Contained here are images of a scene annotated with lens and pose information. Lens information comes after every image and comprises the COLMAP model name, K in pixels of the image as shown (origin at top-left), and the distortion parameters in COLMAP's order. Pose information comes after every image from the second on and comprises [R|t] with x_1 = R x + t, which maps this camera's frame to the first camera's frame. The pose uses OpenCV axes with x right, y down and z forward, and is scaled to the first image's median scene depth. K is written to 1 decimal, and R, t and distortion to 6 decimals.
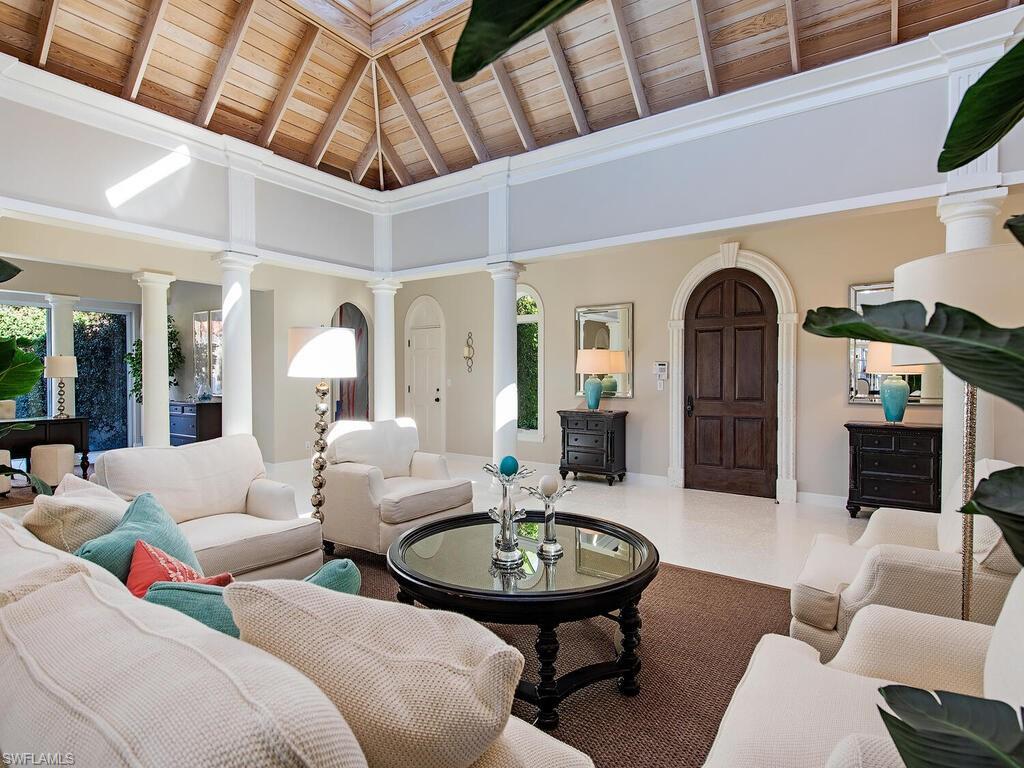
lens RADIAL K [[466.7, 0, 512.0], [0, 466.7, 384.0], [0, 0, 1]] dist [0.009576, -0.000158]
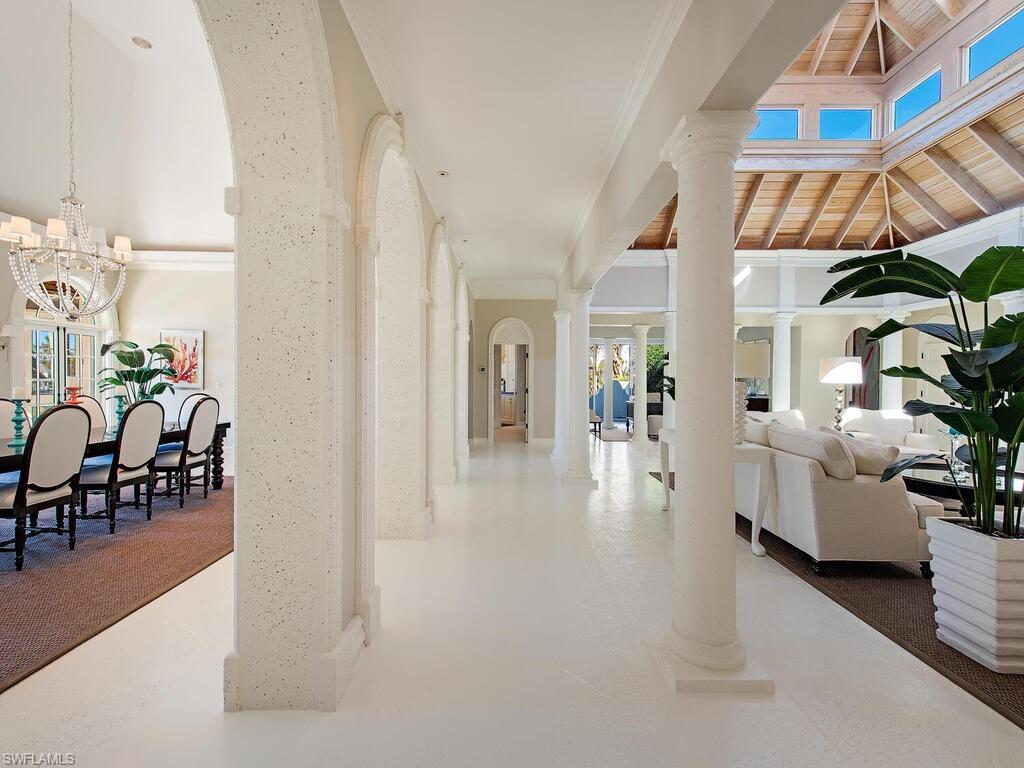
lens RADIAL K [[432.1, 0, 512.0], [0, 432.1, 384.0], [0, 0, 1]] dist [0.011129, 0.000163]
pose [[0.521921, 0.009109, -0.852945, 0.275743], [-0.018587, 0.999827, -0.000695, 0.010972], [0.852791, 0.016216, 0.522000, -0.717839]]
